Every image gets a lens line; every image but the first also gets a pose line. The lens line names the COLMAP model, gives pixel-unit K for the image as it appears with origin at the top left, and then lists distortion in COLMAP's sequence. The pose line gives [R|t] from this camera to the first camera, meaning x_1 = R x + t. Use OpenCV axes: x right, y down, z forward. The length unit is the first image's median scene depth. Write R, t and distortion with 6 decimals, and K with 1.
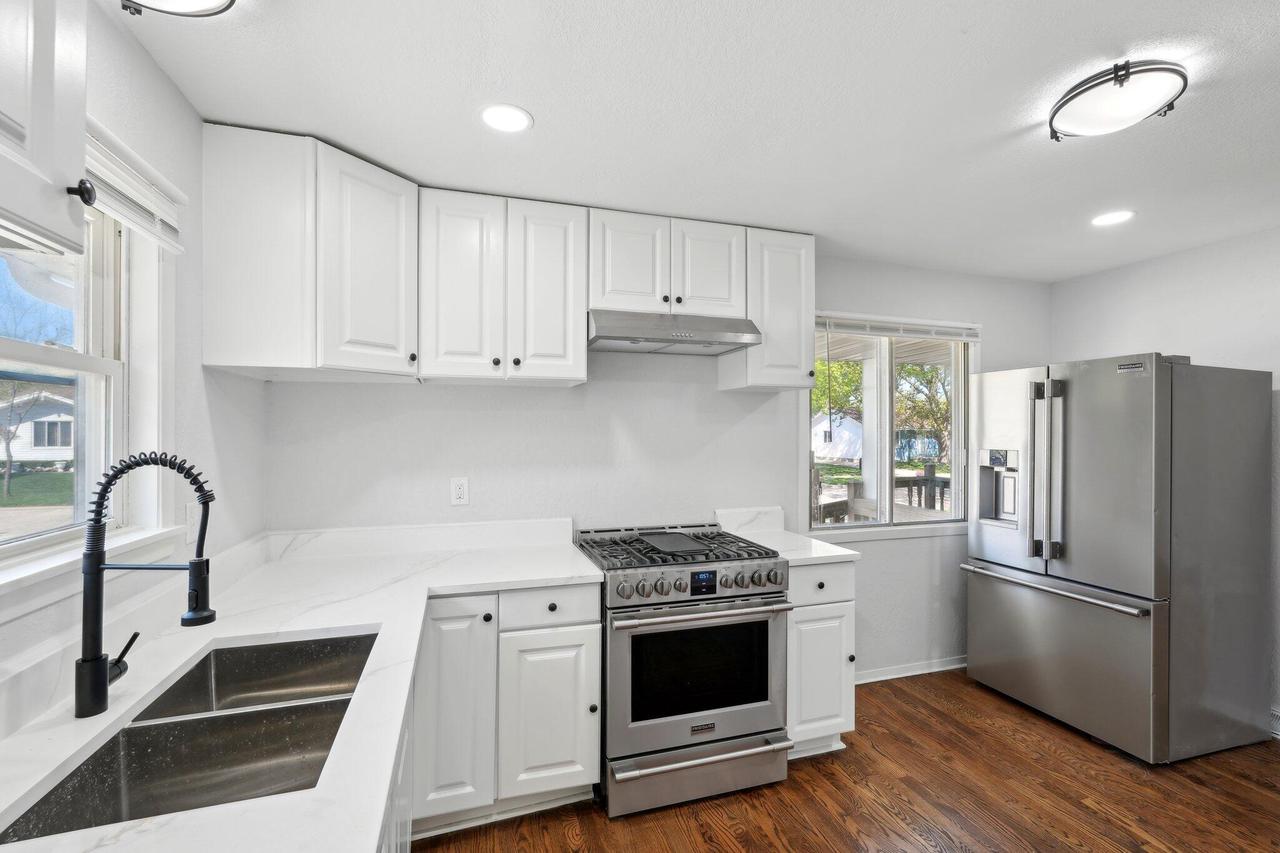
lens RADIAL K [[561.5, 0, 638.3], [0, 561.5, 430.1], [0, 0, 1]] dist [-0.010083, 0.001107]
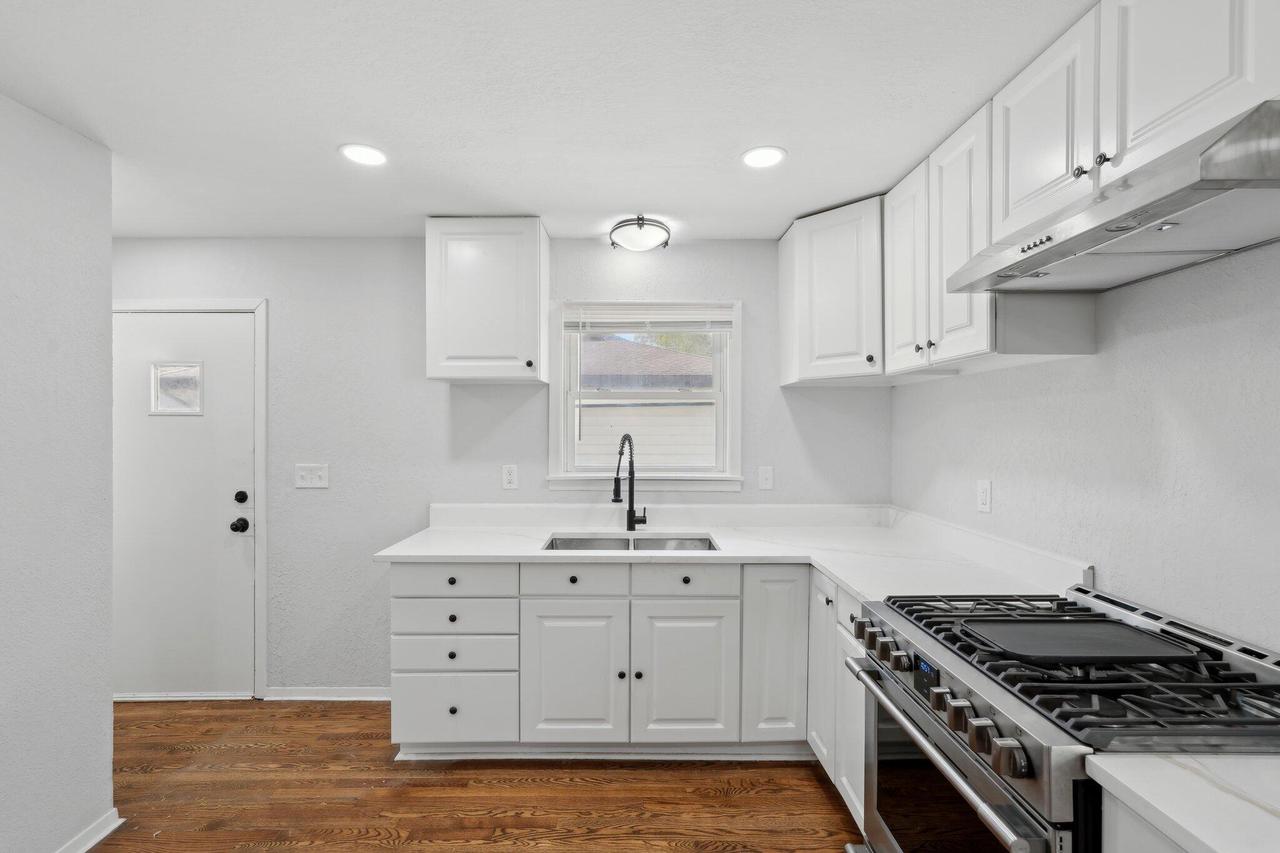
lens RADIAL K [[561.5, 0, 638.3], [0, 561.5, 430.1], [0, 0, 1]] dist [-0.010083, 0.001107]
pose [[-0.295676, 0.005129, -0.955275, 0.716796], [0.000207, 0.999986, 0.005305, 0.003856], [0.955288, 0.001371, -0.295673, 0.819645]]
